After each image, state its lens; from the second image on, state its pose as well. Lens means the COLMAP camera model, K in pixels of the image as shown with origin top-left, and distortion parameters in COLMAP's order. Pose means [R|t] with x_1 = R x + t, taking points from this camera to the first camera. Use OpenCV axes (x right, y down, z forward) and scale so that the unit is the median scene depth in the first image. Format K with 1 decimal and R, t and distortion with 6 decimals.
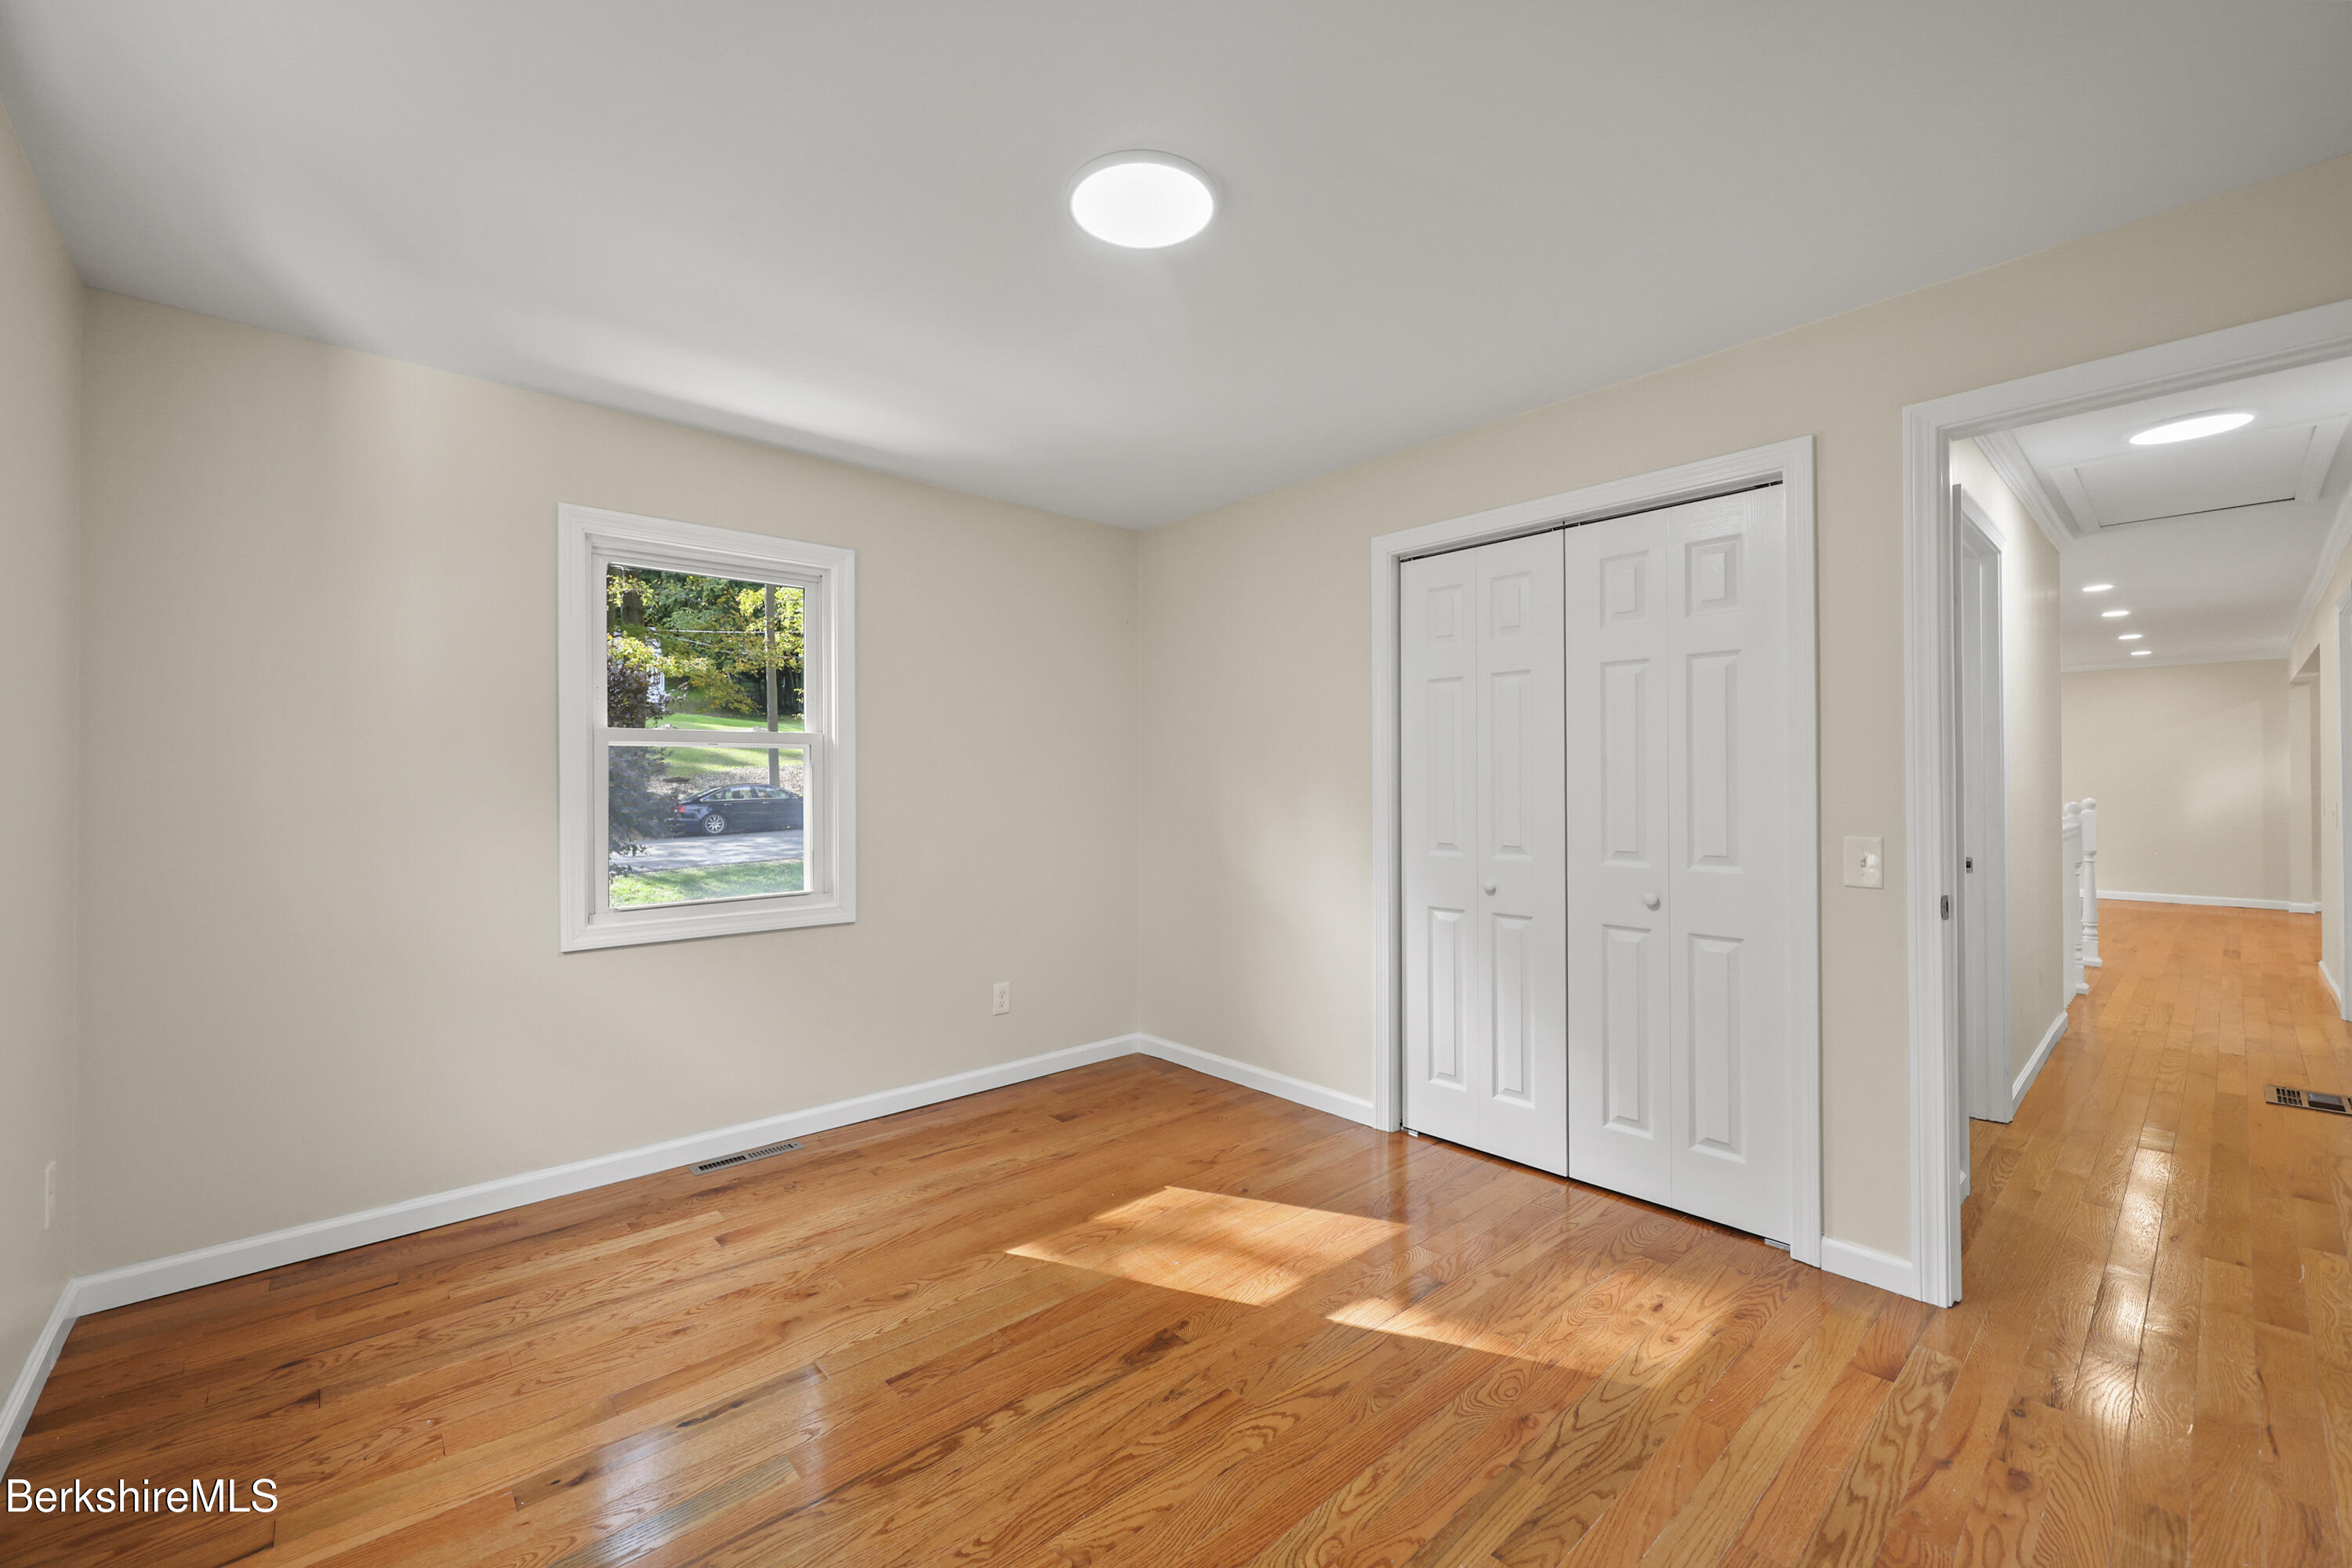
lens RADIAL K [[960.9, 0, 1194.3], [0, 960.9, 785.4], [0, 0, 1]] dist [-0.001940, 0.000043]
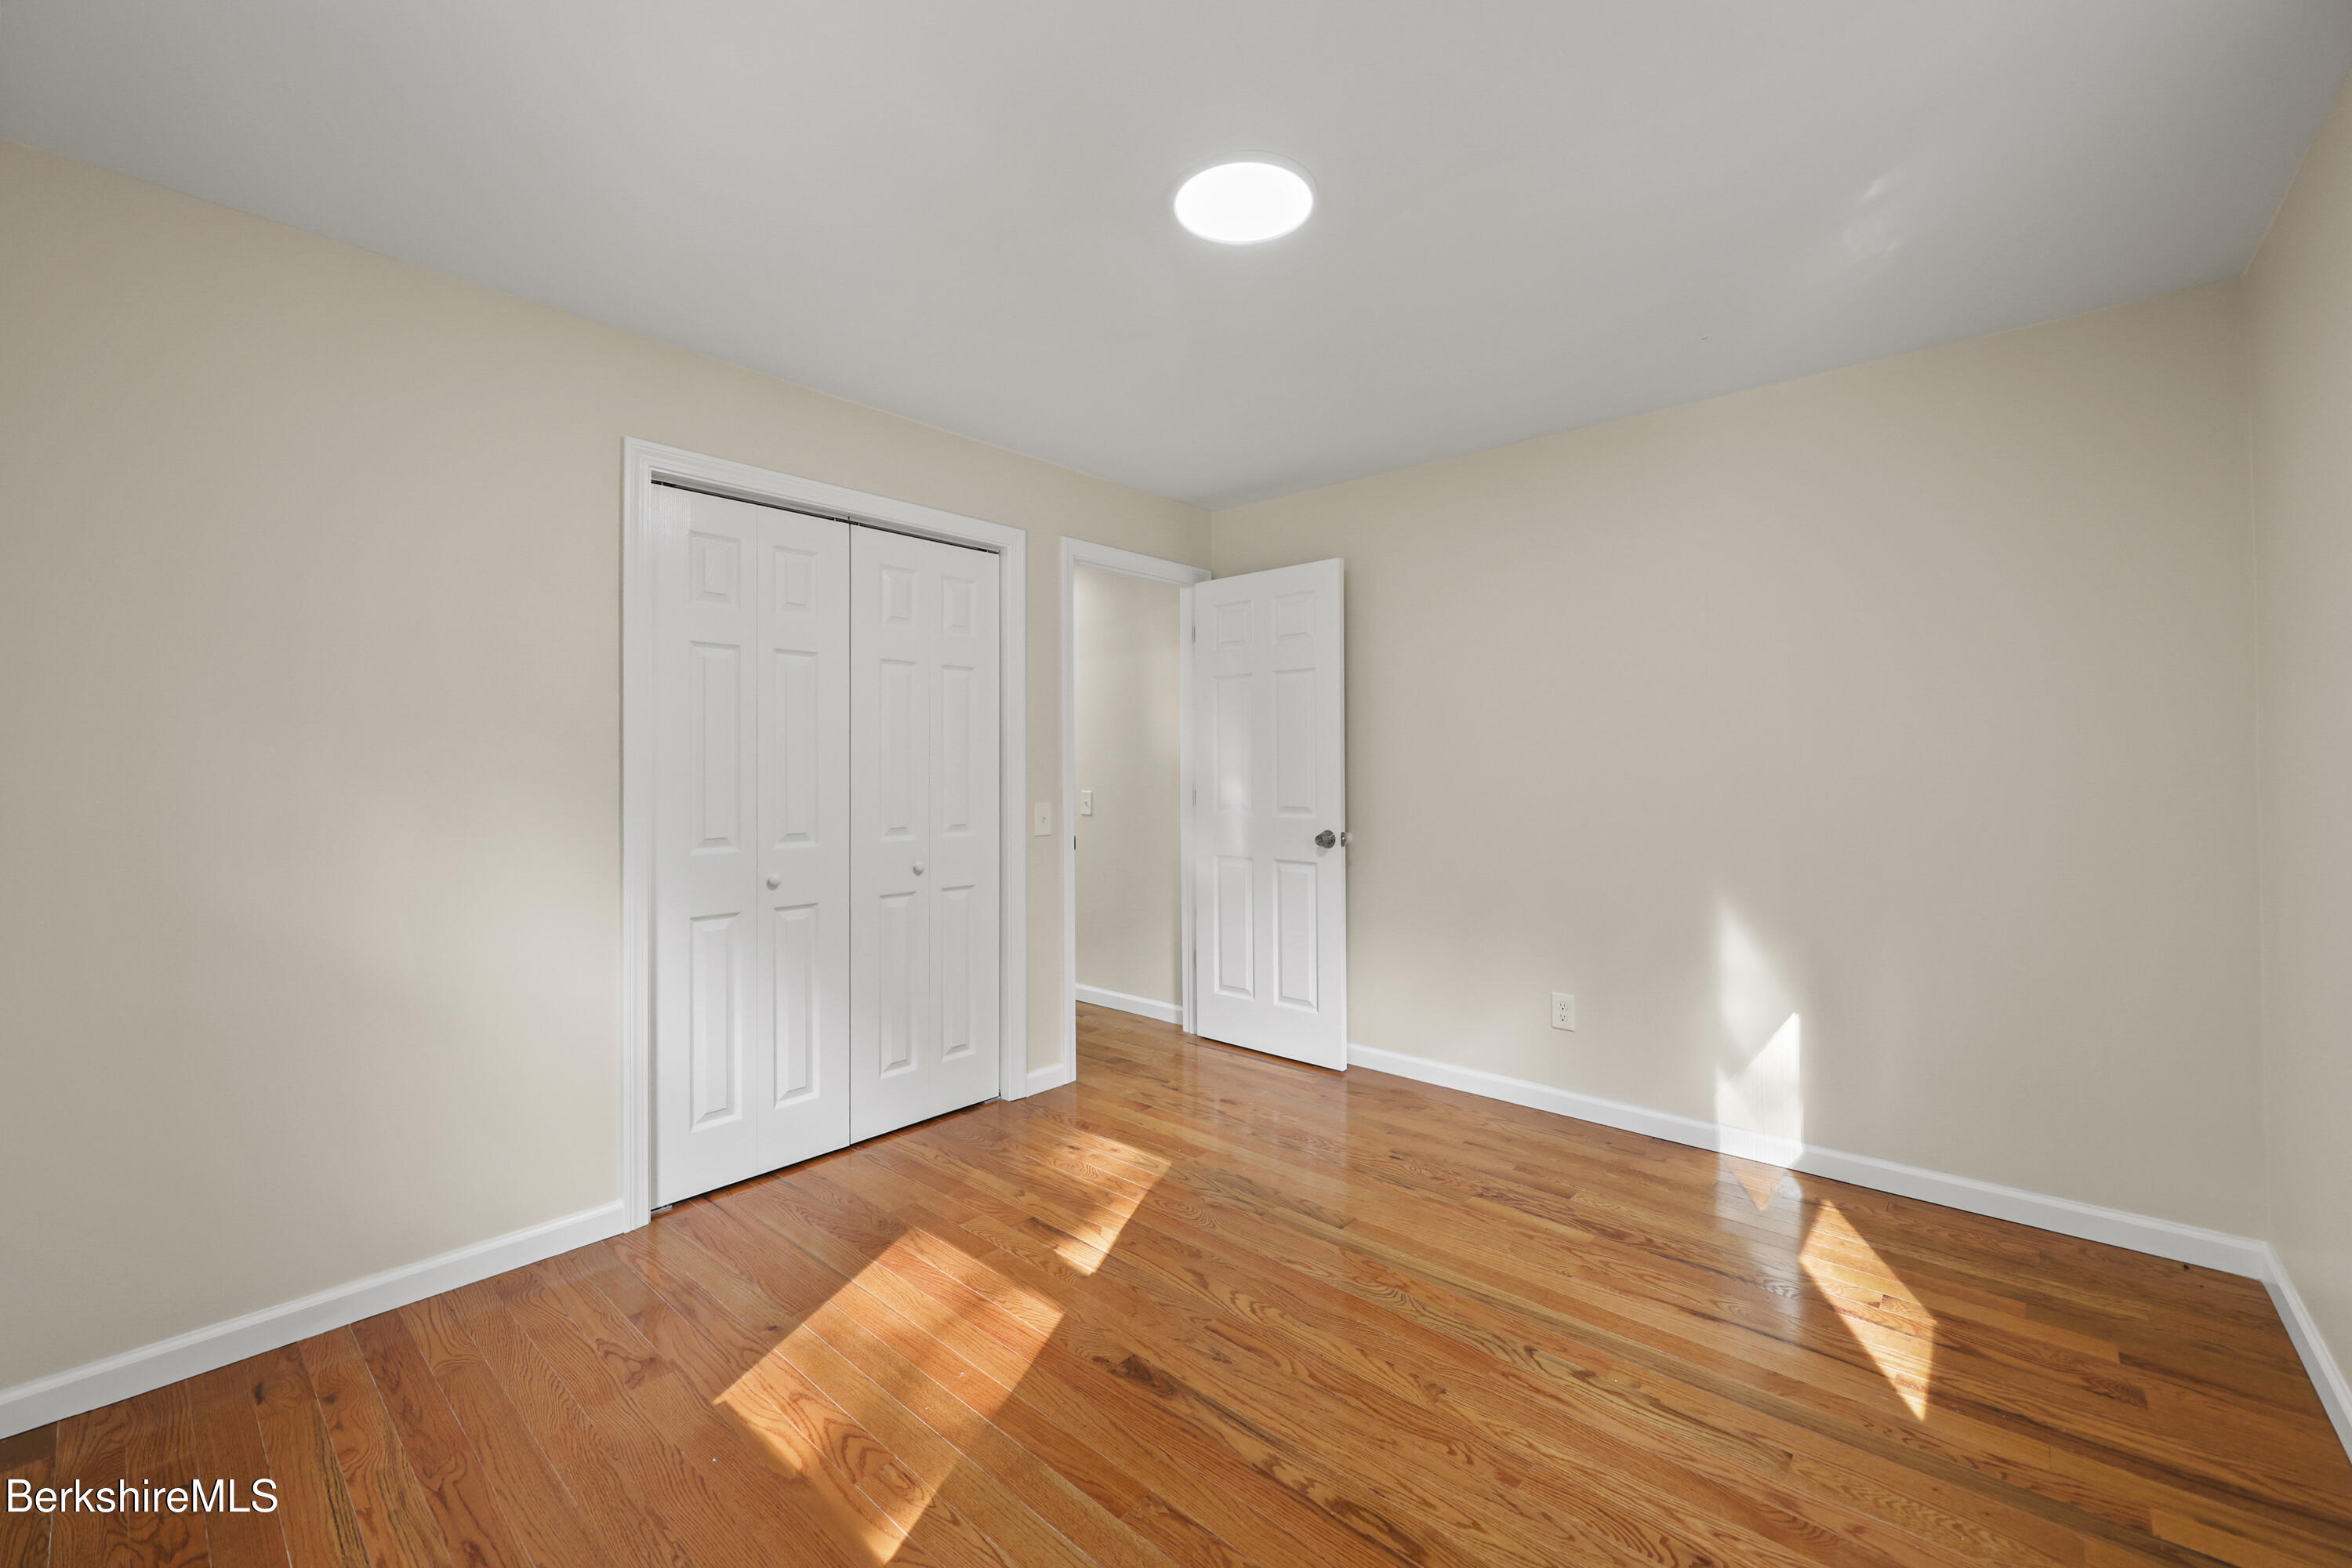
lens RADIAL K [[960.9, 0, 1168.6], [0, 960.9, 770.1], [0, 0, 1]] dist [-0.001940, 0.000043]
pose [[-0.107163, 0.001091, 0.994241, -0.802812], [0.001791, 0.999998, -0.000904, 0.002178], [-0.994240, 0.001683, -0.107165, 0.896424]]
